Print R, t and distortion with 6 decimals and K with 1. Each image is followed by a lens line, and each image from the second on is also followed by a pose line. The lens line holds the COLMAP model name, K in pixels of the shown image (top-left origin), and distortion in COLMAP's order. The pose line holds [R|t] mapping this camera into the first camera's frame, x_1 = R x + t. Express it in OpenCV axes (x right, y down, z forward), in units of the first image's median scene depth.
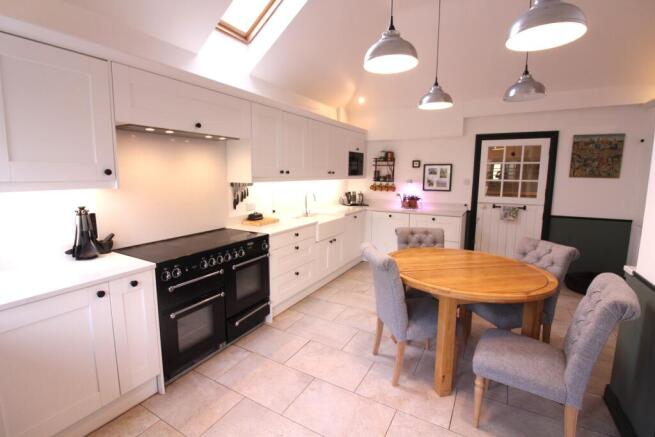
lens RADIAL K [[302.8, 0, 322.7], [0, 302.8, 210.5], [0, 0, 1]] dist [0.000371, -0.000683]
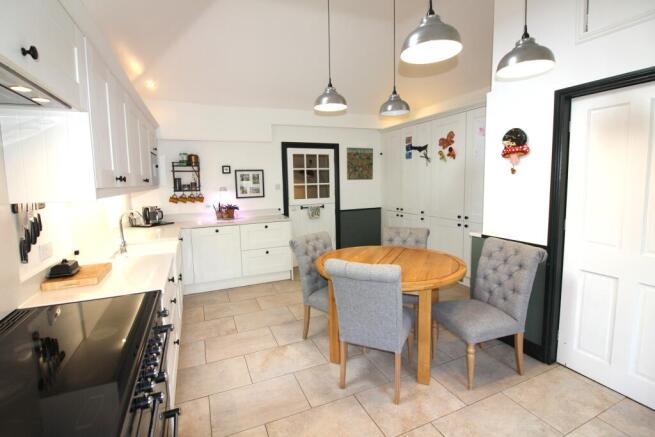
lens RADIAL K [[302.8, 0, 322.7], [0, 302.8, 210.5], [0, 0, 1]] dist [0.000371, -0.000683]
pose [[0.599772, -0.101234, 0.793741, -0.272698], [0.125606, 0.991578, 0.031555, -0.029553], [-0.790251, 0.080773, 0.607437, 0.271509]]
